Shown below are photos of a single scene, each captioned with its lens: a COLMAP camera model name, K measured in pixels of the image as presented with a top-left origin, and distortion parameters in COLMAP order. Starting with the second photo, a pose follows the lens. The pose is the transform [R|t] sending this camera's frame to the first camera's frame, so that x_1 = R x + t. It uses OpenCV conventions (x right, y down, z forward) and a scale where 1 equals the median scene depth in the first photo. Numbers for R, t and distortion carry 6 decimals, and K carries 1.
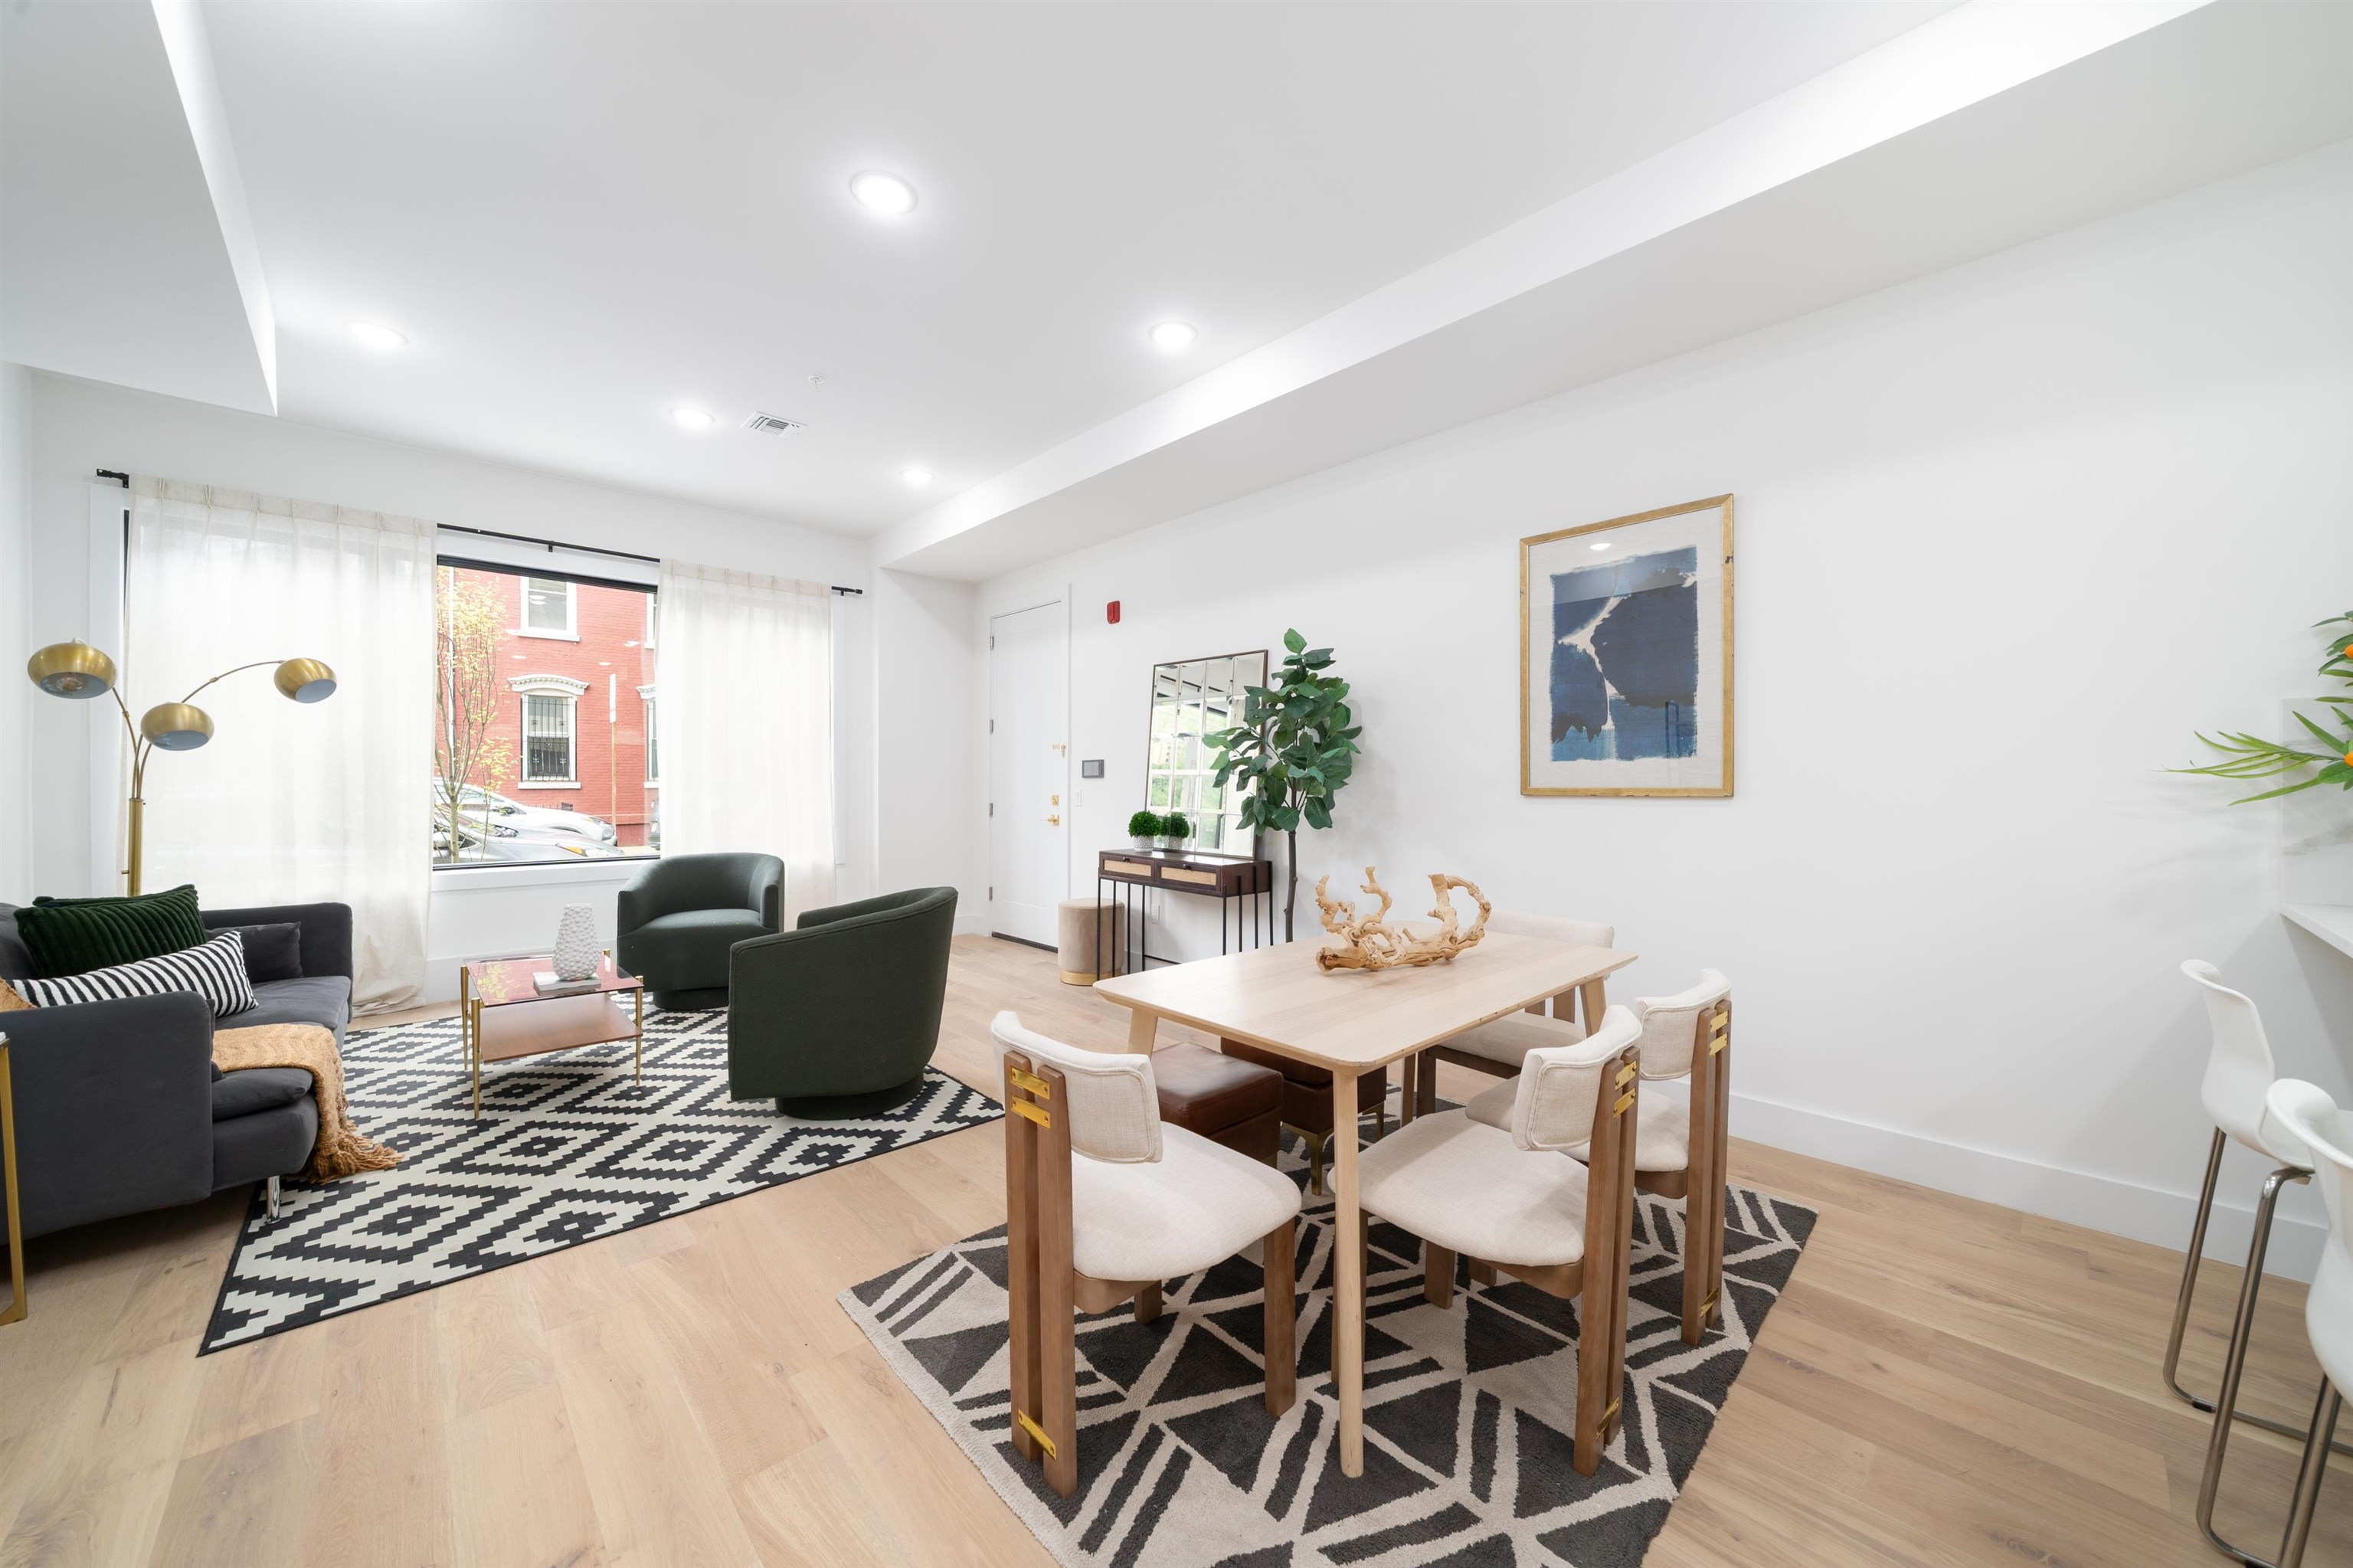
lens RADIAL K [[861.2, 0, 1173.6], [0, 861.2, 787.7], [0, 0, 1]] dist [-0.006707, 0.000565]
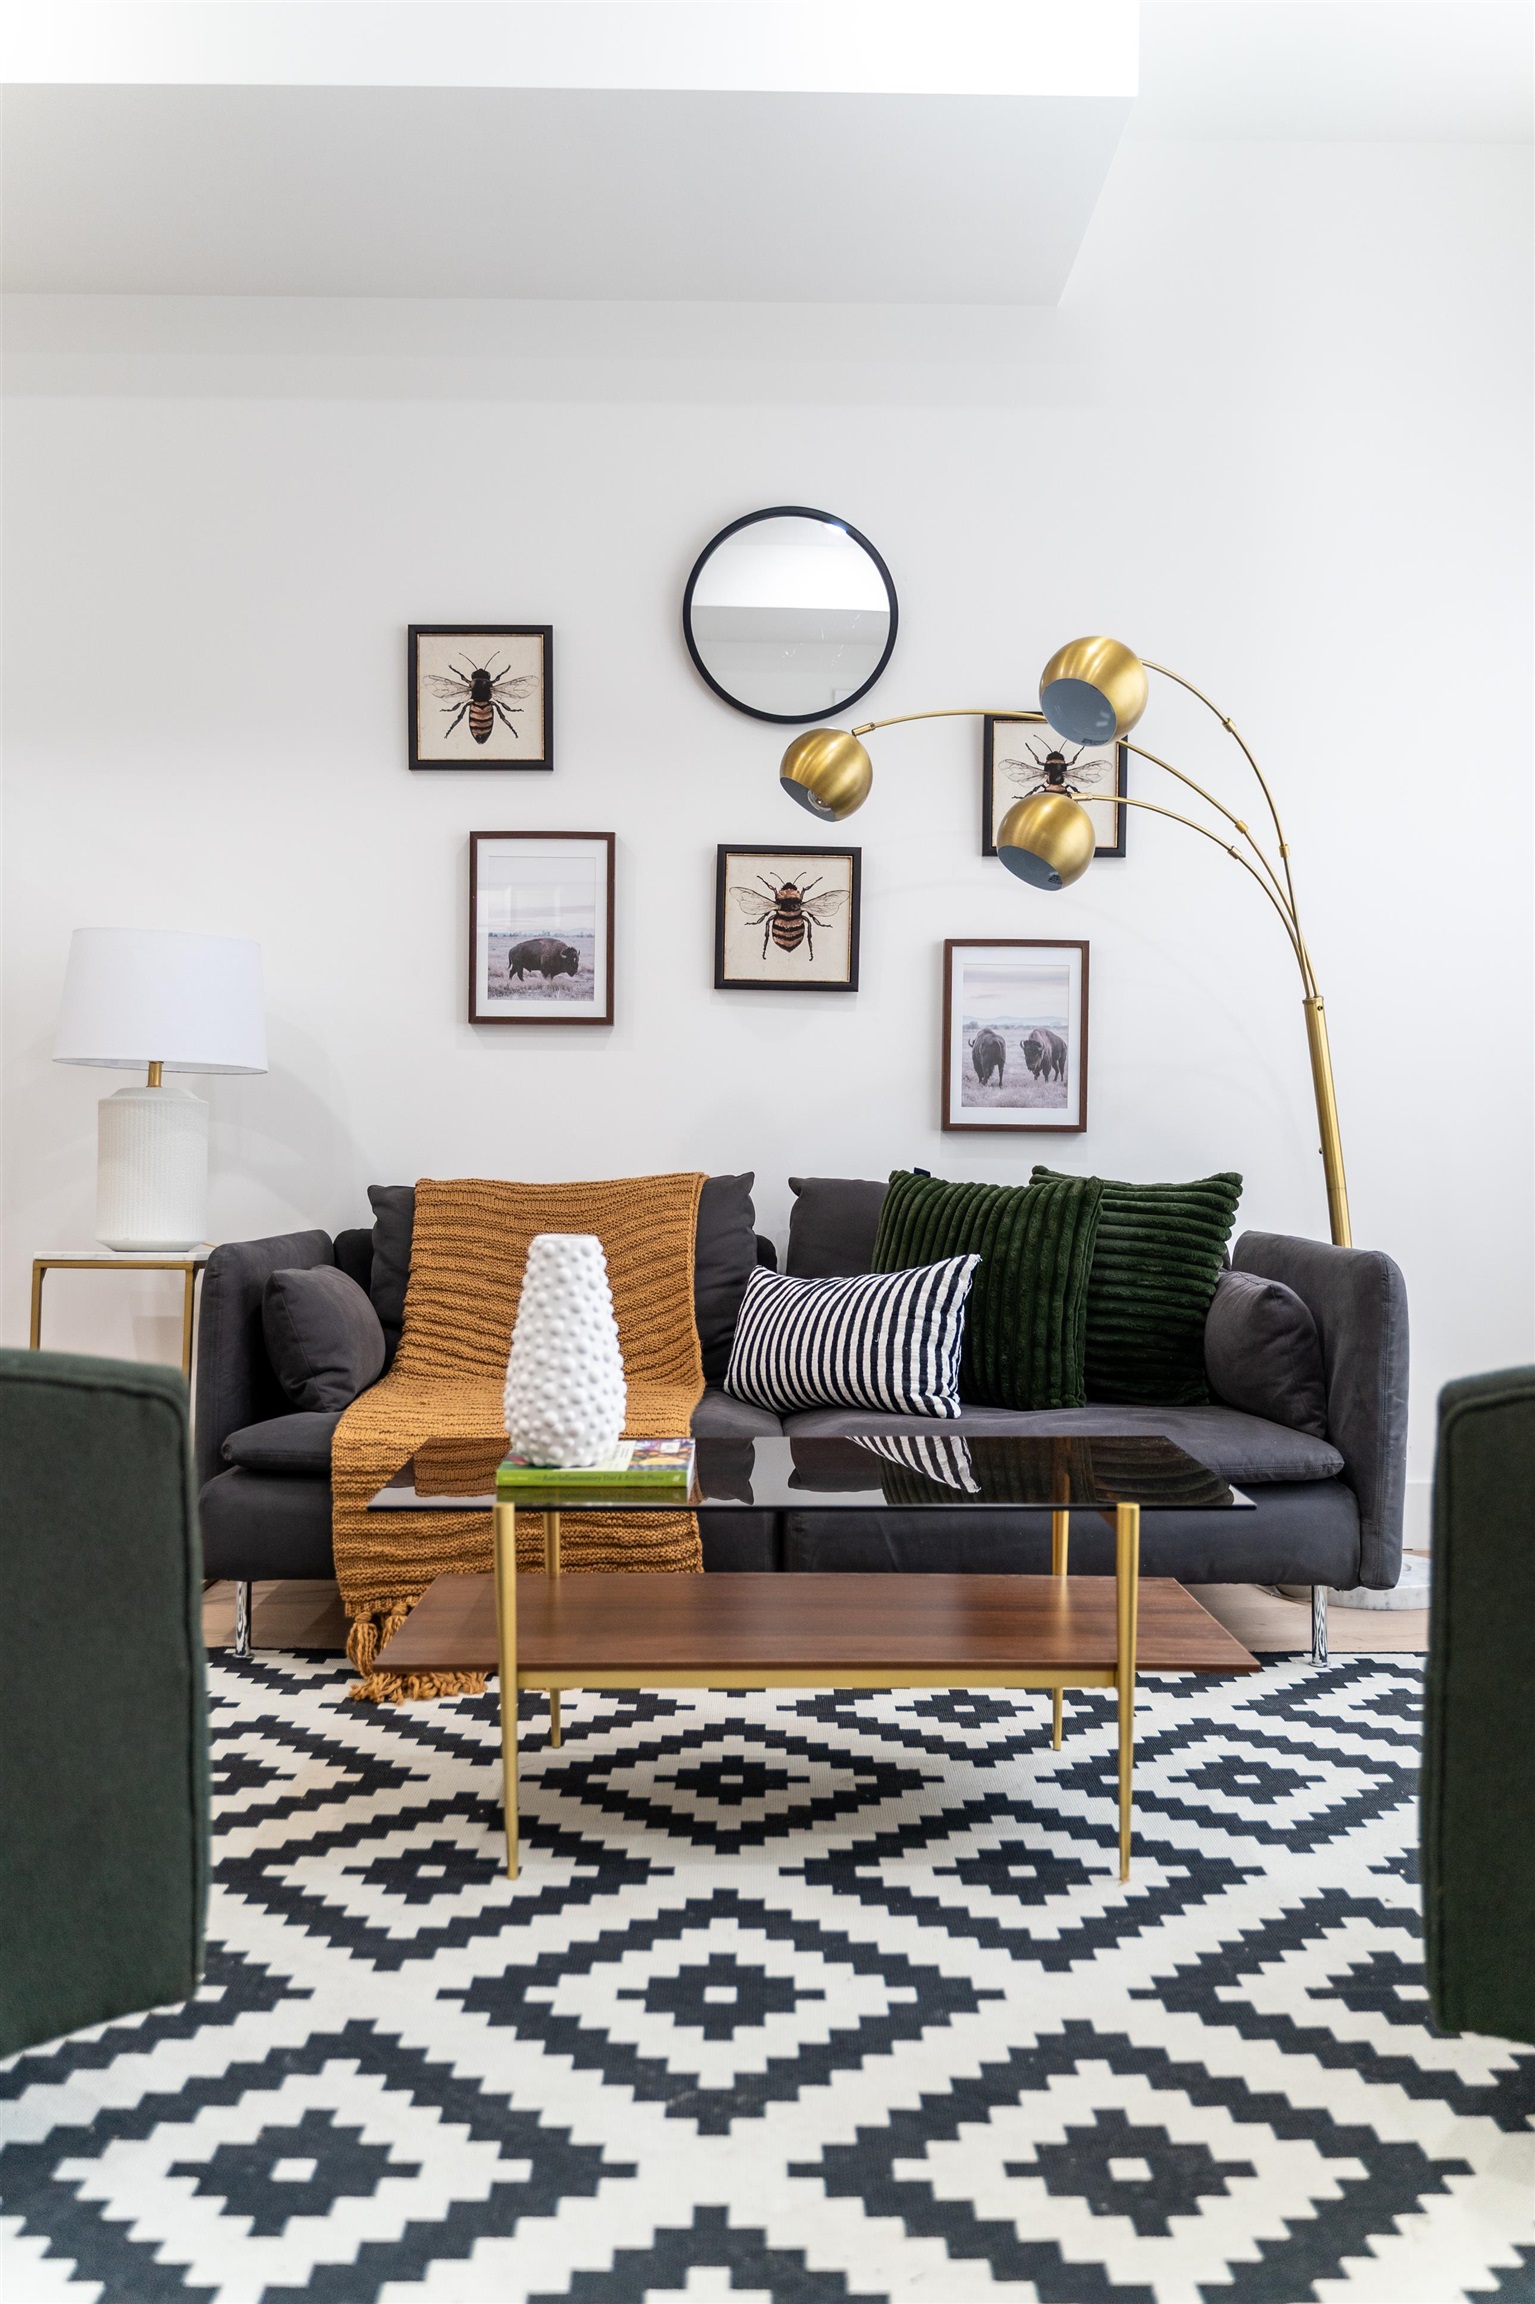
lens RADIAL K [[2014.2, 0, 771.5], [0, 2014.2, 1144.1], [0, 0, 1]] dist [0.003537, -0.013368]
pose [[-0.657322, -0.010934, -0.753531, -0.173071], [-0.009262, 0.999936, -0.006429, 0.119926], [0.753553, 0.002753, -0.657381, 1.702727]]
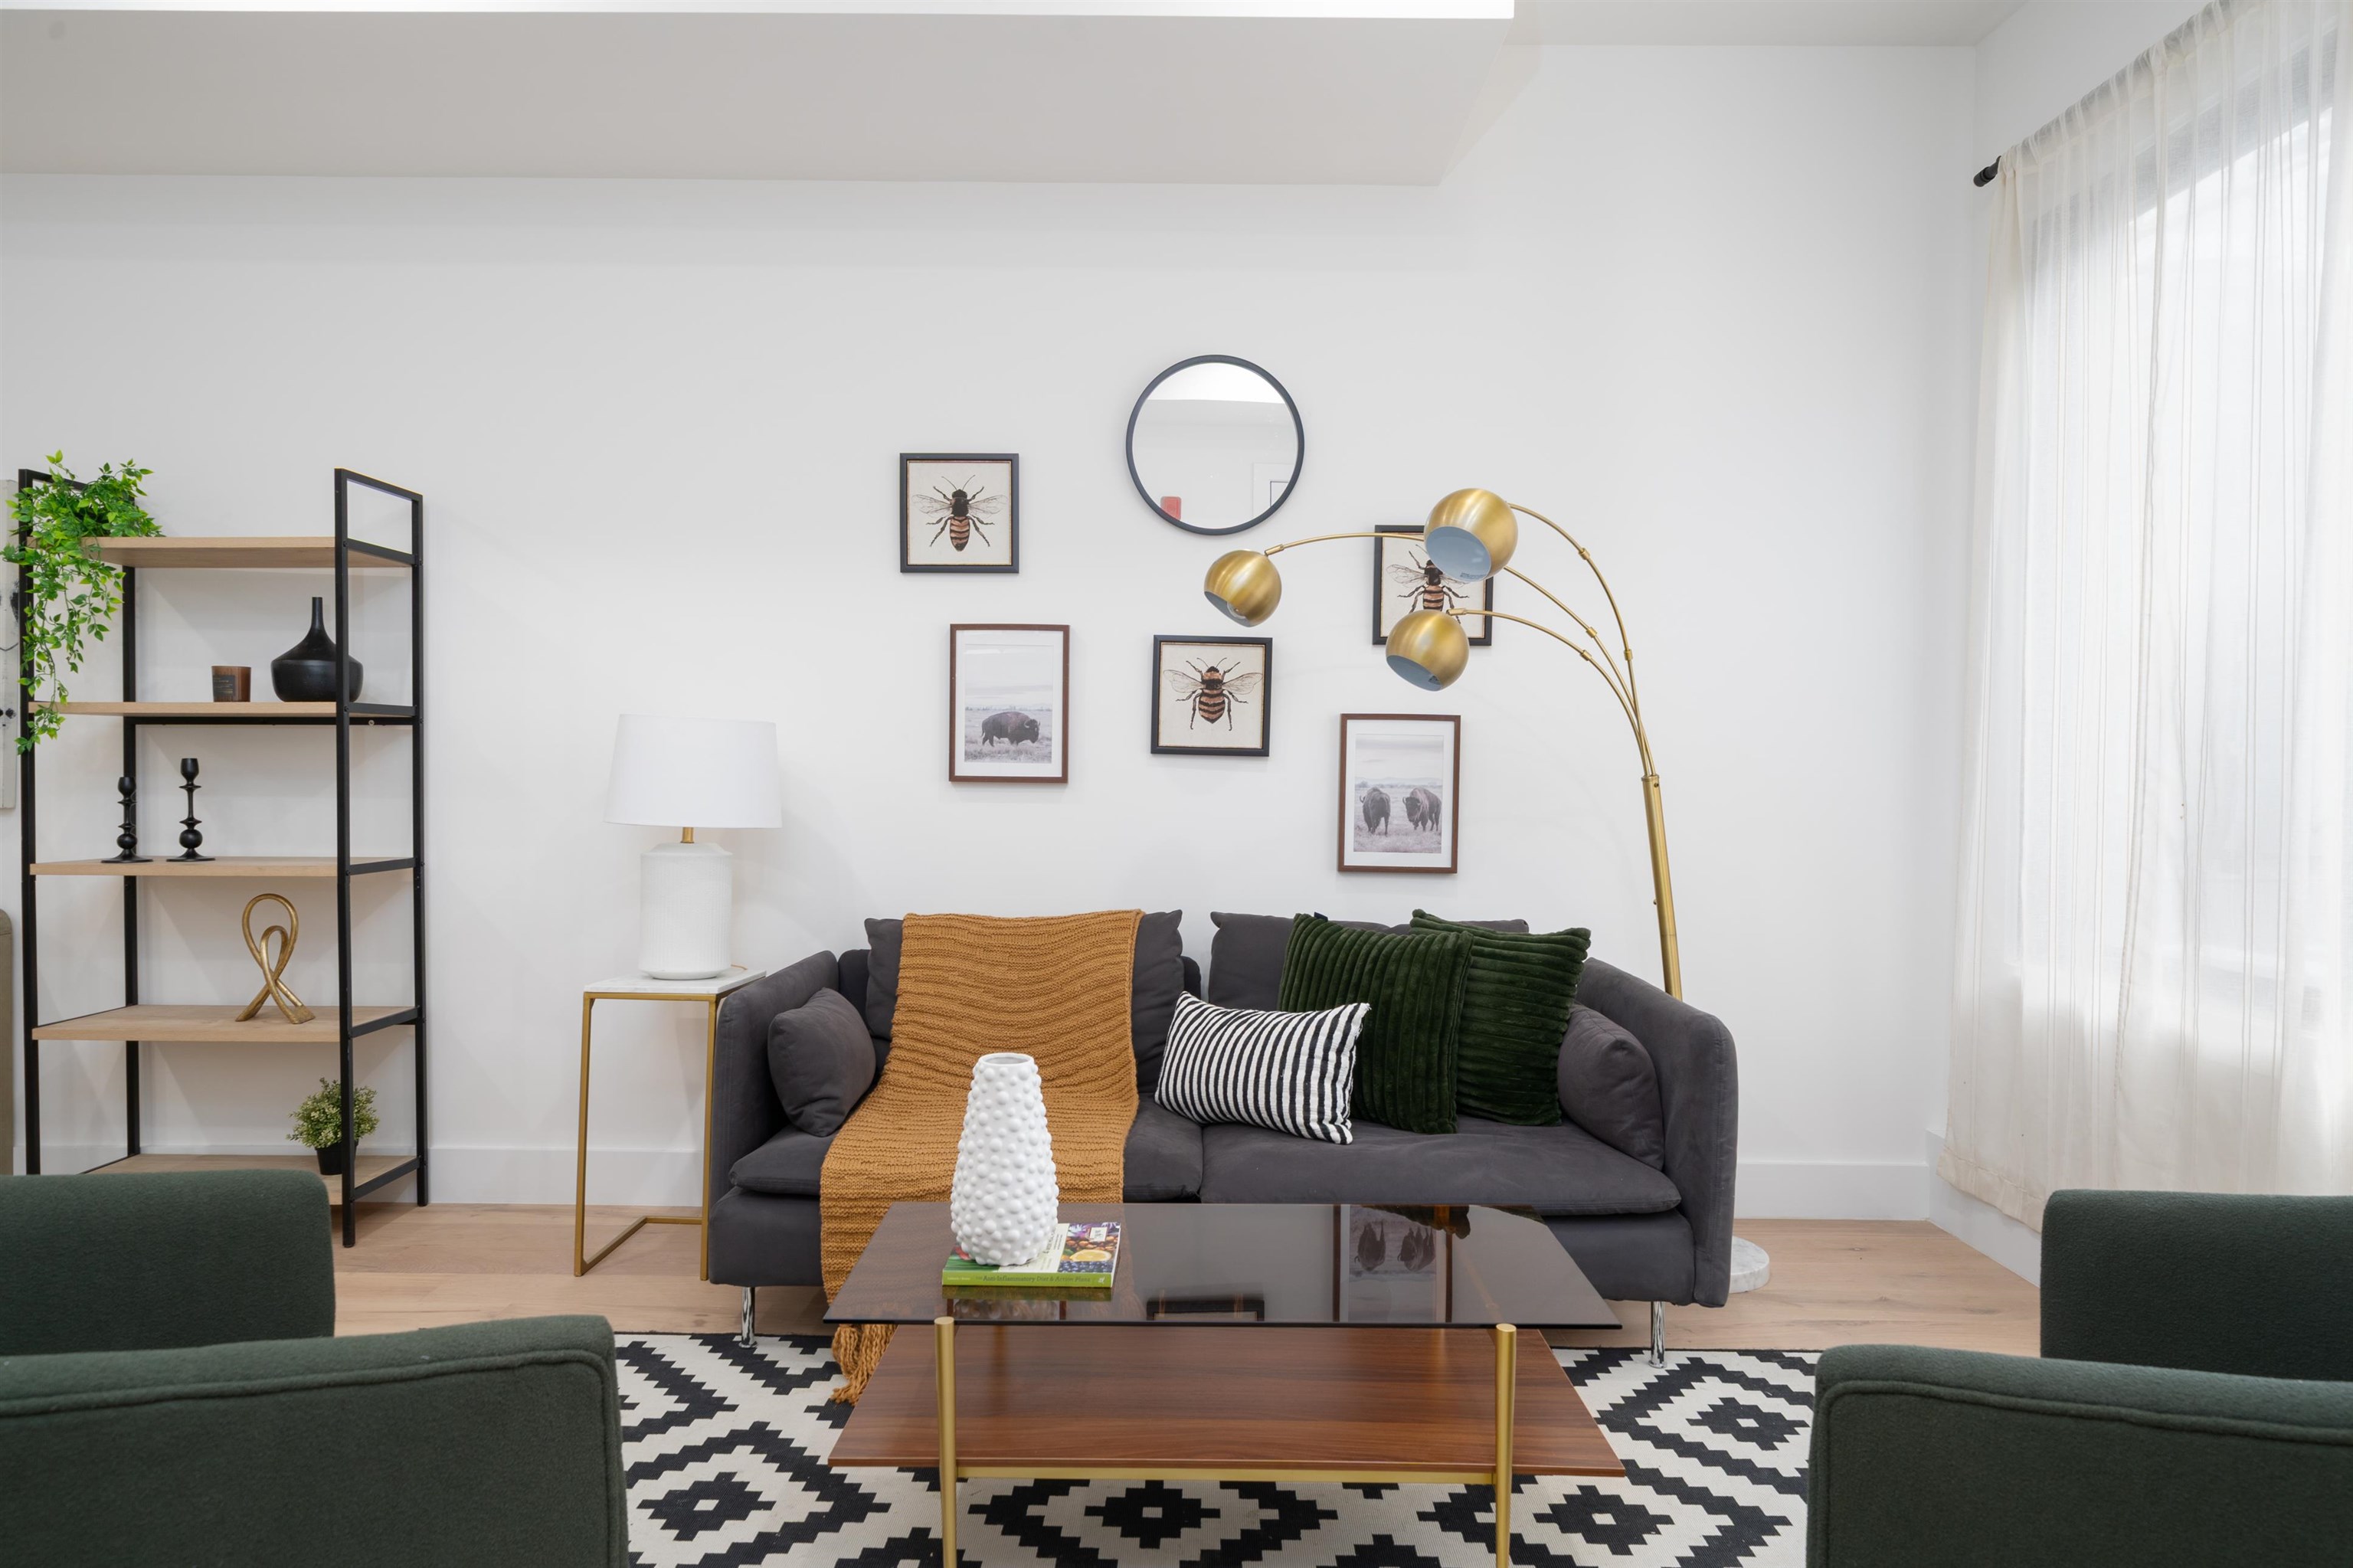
lens RADIAL K [[1481.9, 0, 1174.2], [0, 1481.9, 775.5], [0, 0, 1]] dist [0.014453, 0.003984]
pose [[-0.674661, -0.001697, -0.738126, -0.291538], [-0.015185, 0.999818, 0.011580, 0.005628], [0.737972, 0.019021, -0.674563, 1.610510]]
